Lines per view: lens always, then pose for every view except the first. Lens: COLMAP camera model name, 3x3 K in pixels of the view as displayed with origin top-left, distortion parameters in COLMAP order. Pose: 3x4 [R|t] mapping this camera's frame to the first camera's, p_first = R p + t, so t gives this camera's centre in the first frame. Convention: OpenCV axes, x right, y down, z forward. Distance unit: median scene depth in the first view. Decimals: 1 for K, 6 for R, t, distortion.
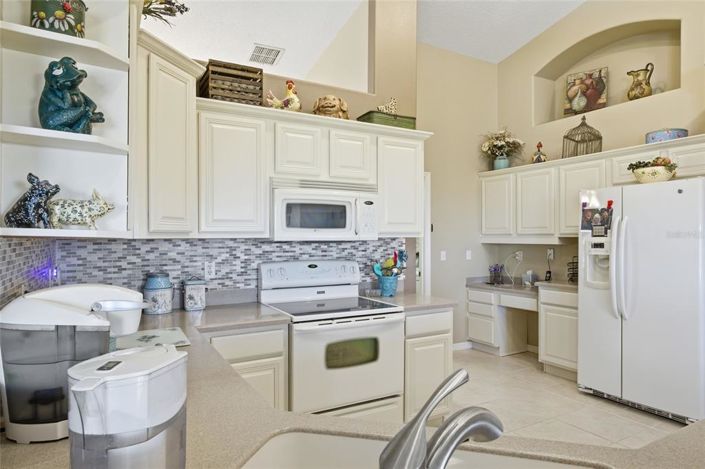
lens RADIAL K [[432.3, 0, 351.6], [0, 432.3, 237.7], [0, 0, 1]] dist [0.000046, 0.002937]
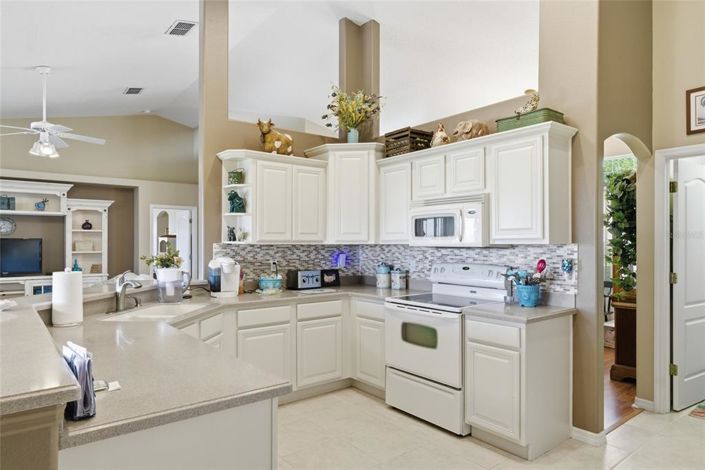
lens RADIAL K [[432.3, 0, 351.8], [0, 432.3, 243.0], [0, 0, 1]] dist [0.000046, 0.002937]
pose [[0.146809, 0.000438, -0.989165, 0.898205], [-0.000647, 1.000000, 0.000347, -0.002953], [0.989165, 0.000589, 0.146809, 0.453161]]
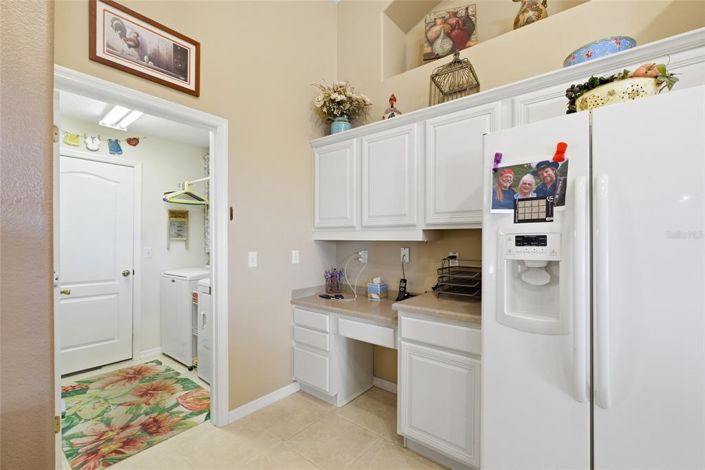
lens RADIAL K [[303.8, 0, 354.5], [0, 303.8, 241.9], [0, 0, 1]] dist [-0.008600, 0.000379]
pose [[0.930315, 0.002187, 0.366755, 0.269981], [-0.004842, 0.999968, 0.006320, 0.018599], [-0.366729, -0.007656, 0.930296, 0.769763]]
